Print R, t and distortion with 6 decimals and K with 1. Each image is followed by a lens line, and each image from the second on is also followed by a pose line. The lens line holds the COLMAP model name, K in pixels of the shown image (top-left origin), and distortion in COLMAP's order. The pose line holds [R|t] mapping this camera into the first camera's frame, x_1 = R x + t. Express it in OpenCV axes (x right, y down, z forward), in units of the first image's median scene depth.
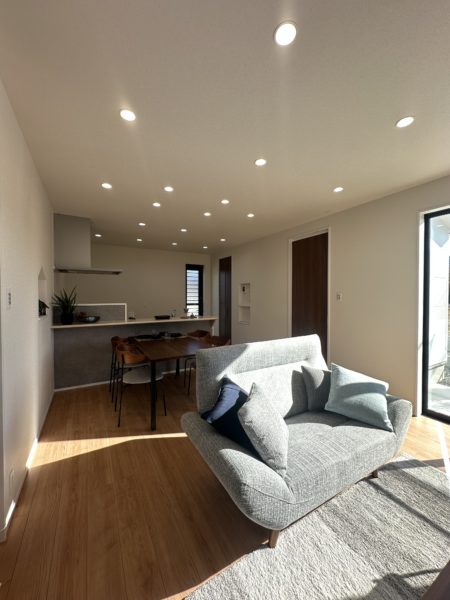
lens RADIAL K [[240.0, 0, 228.3], [0, 240.0, 297.4], [0, 0, 1]] dist [-0.002337, 0.000051]
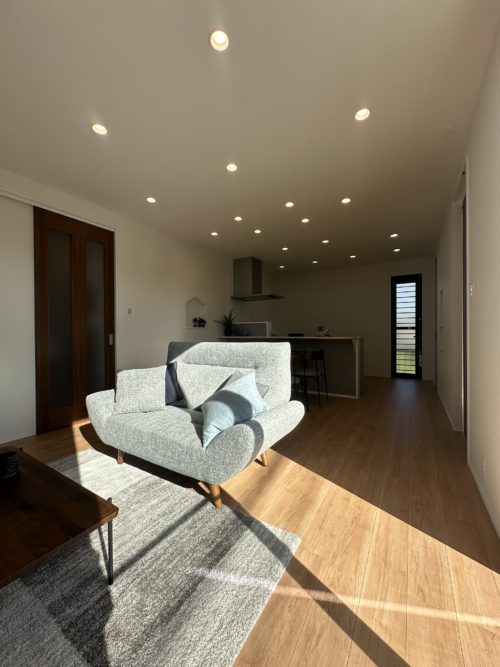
lens RADIAL K [[266.8, 0, 250.2], [0, 266.8, 330.6], [0, 0, 1]] dist [-0.002337, 0.000051]
pose [[0.481636, -0.005852, -0.876352, 0.654153], [0.001262, 0.999981, -0.005984, 0.076203], [0.876371, 0.001776, 0.481634, 0.301689]]
